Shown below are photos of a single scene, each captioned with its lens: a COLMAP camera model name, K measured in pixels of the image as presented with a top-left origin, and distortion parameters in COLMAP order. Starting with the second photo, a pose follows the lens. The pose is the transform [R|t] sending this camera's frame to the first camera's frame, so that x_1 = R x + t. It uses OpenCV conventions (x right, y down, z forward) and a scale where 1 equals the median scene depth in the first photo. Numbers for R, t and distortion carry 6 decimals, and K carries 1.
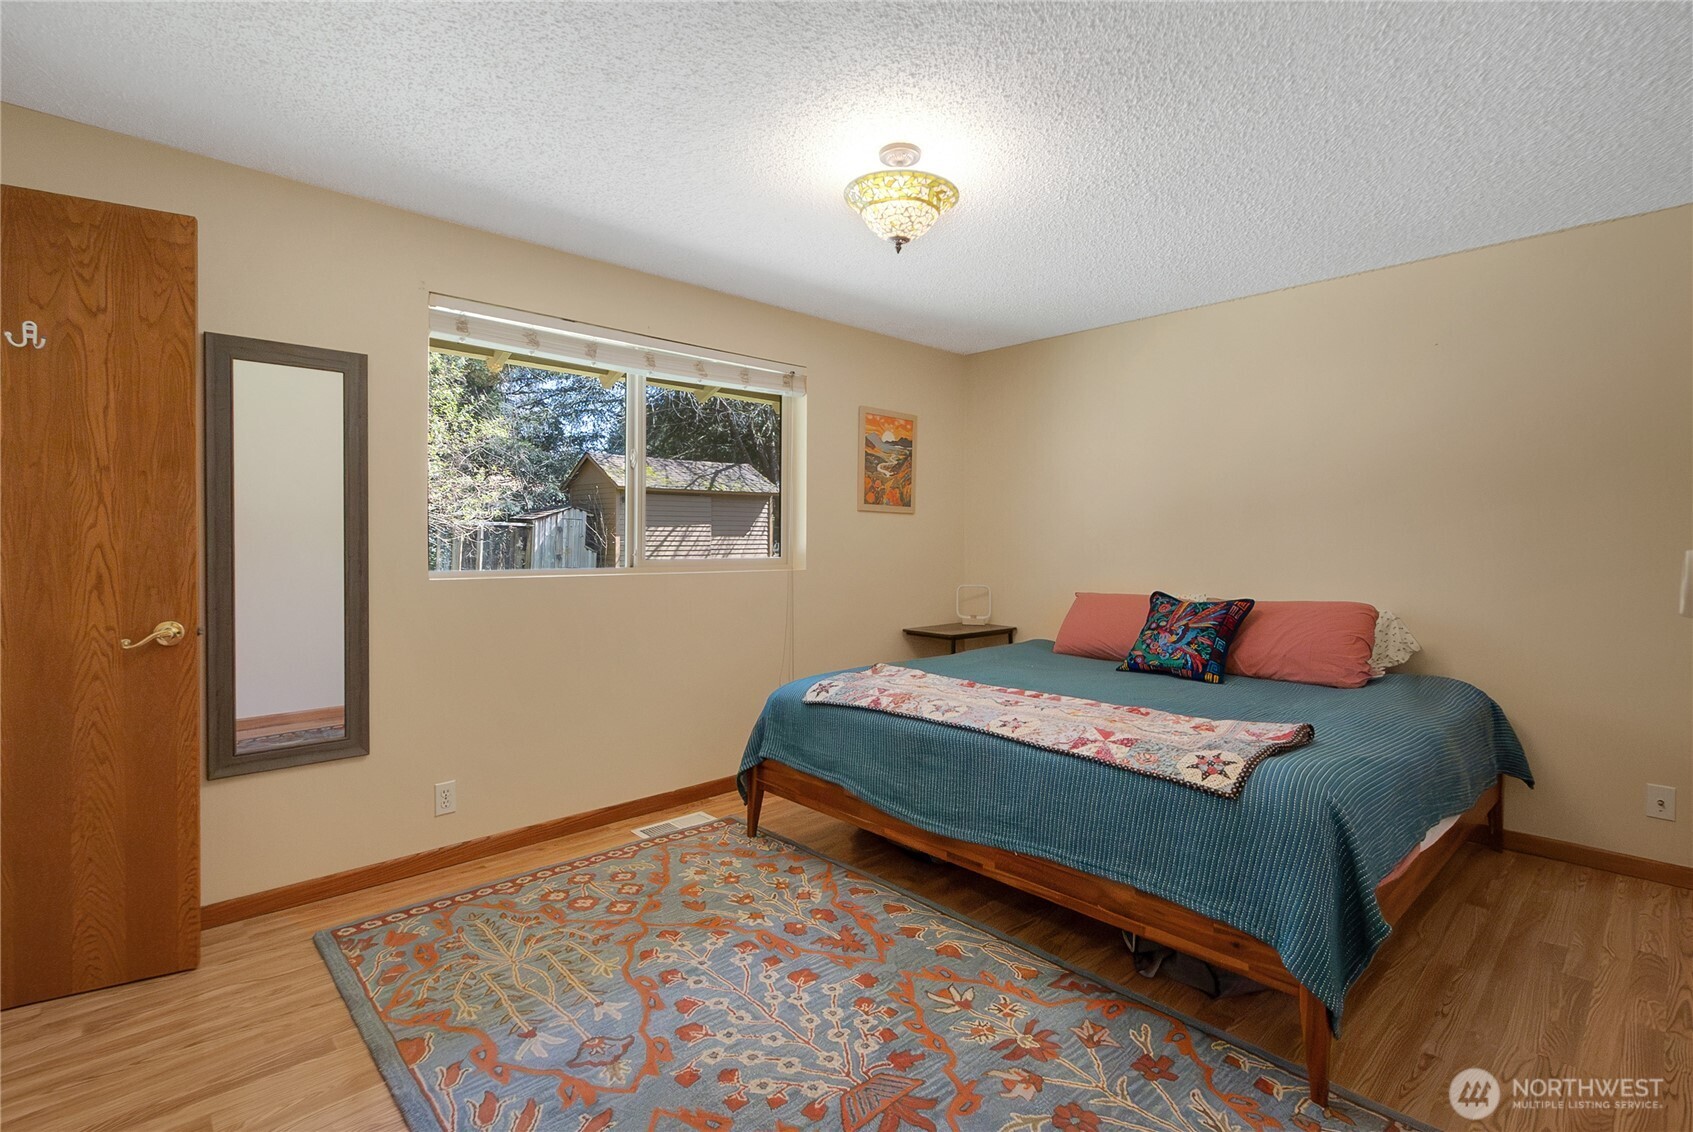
lens RADIAL K [[795.6, 0, 791.9], [0, 795.6, 554.4], [0, 0, 1]] dist [0.011364, -0.000489]
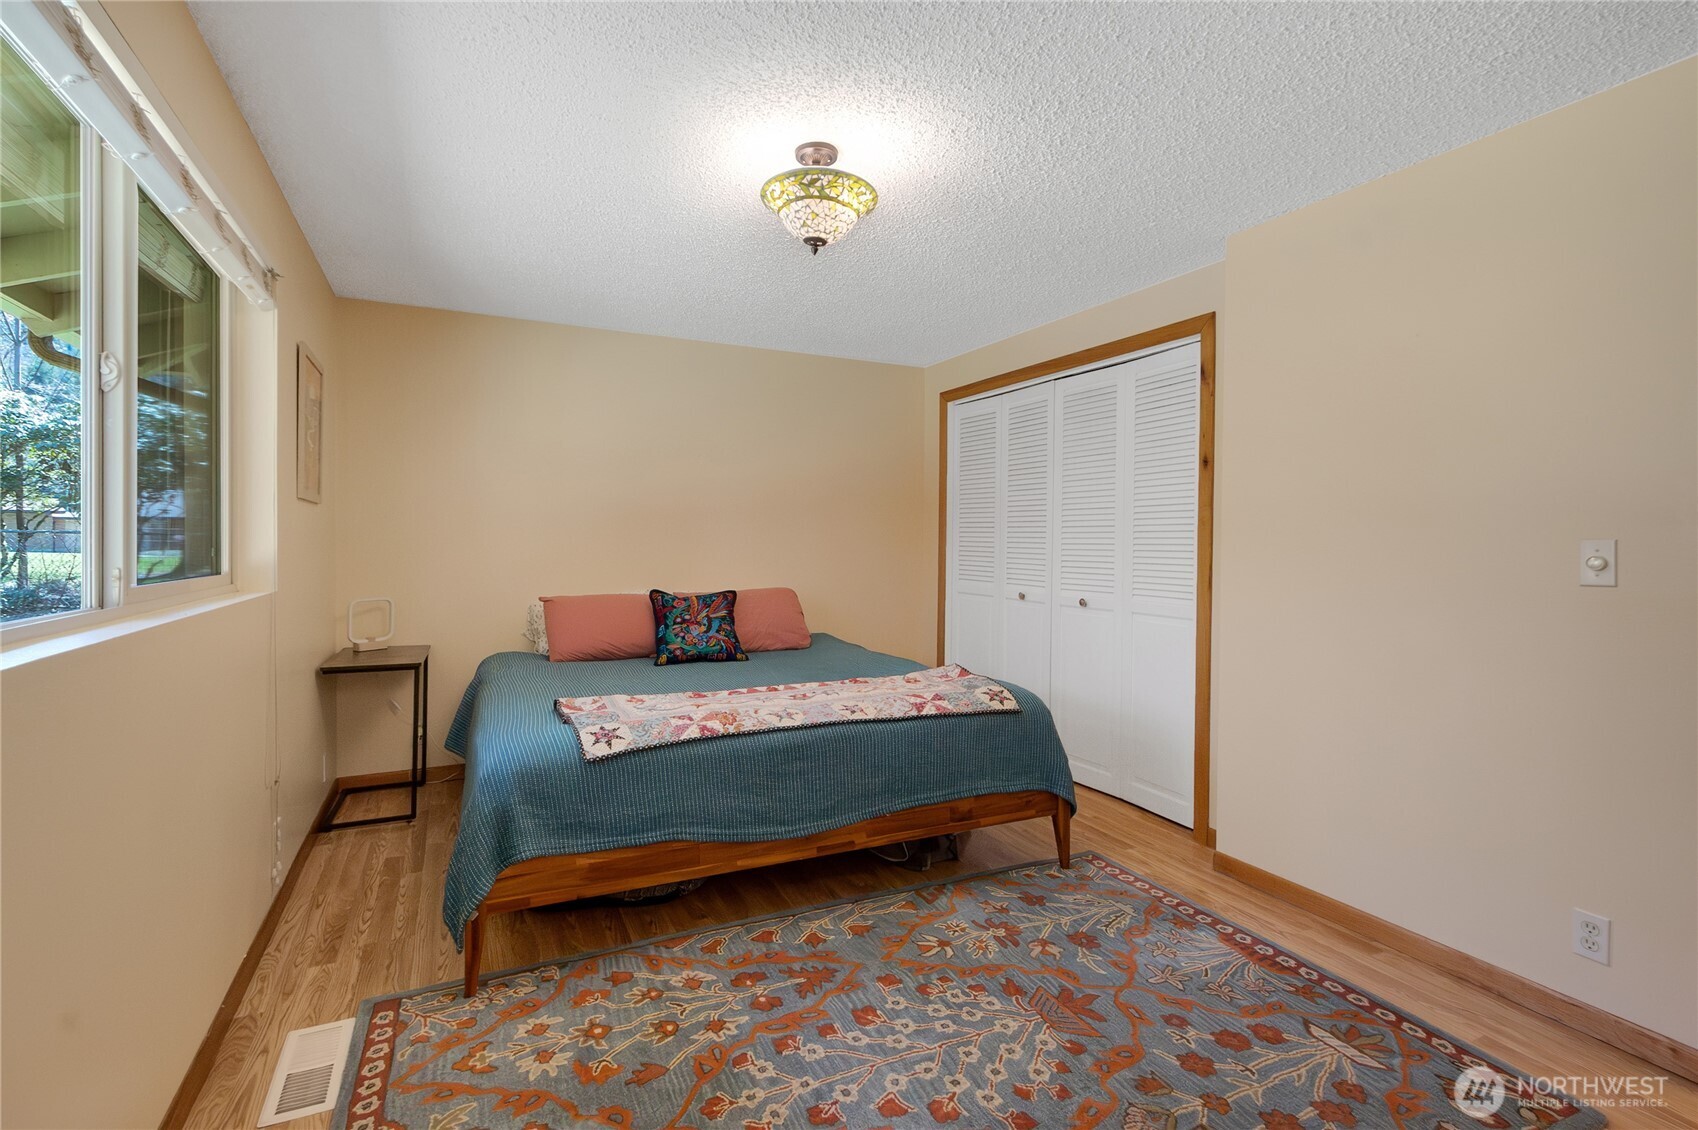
lens RADIAL K [[797.9, 0, 846.1], [0, 797.9, 554.3], [0, 0, 1]] dist [0.011364, -0.000489]
pose [[0.265549, -0.015346, 0.963975, -0.791147], [0.008140, 0.999873, 0.013675, -0.021632], [-0.964063, 0.004215, 0.265640, 0.687611]]
